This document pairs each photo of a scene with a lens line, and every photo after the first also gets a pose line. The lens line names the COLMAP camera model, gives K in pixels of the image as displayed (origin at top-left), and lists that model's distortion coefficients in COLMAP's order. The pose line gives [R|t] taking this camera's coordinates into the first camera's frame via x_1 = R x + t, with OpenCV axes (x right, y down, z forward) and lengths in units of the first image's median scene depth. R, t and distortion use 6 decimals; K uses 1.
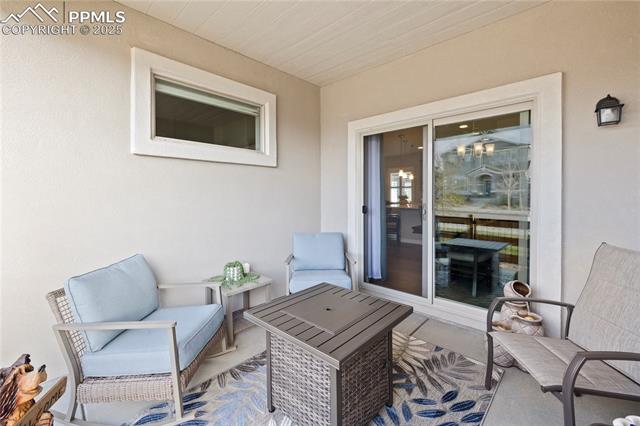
lens RADIAL K [[274.5, 0, 317.1], [0, 274.5, 199.5], [0, 0, 1]] dist [0.000775, 0.000035]
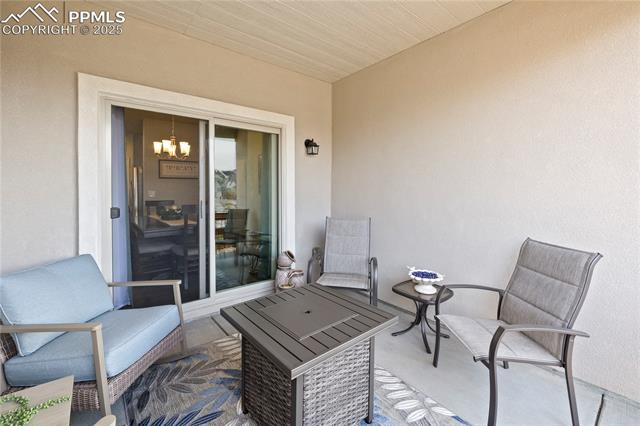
lens RADIAL K [[274.5, 0, 317.1], [0, 274.5, 199.5], [0, 0, 1]] dist [0.000775, 0.000035]
pose [[0.116918, -0.023952, 0.992853, -0.812124], [0.019897, 0.999565, 0.021771, -0.008203], [-0.992942, 0.017209, 0.117343, 0.779746]]
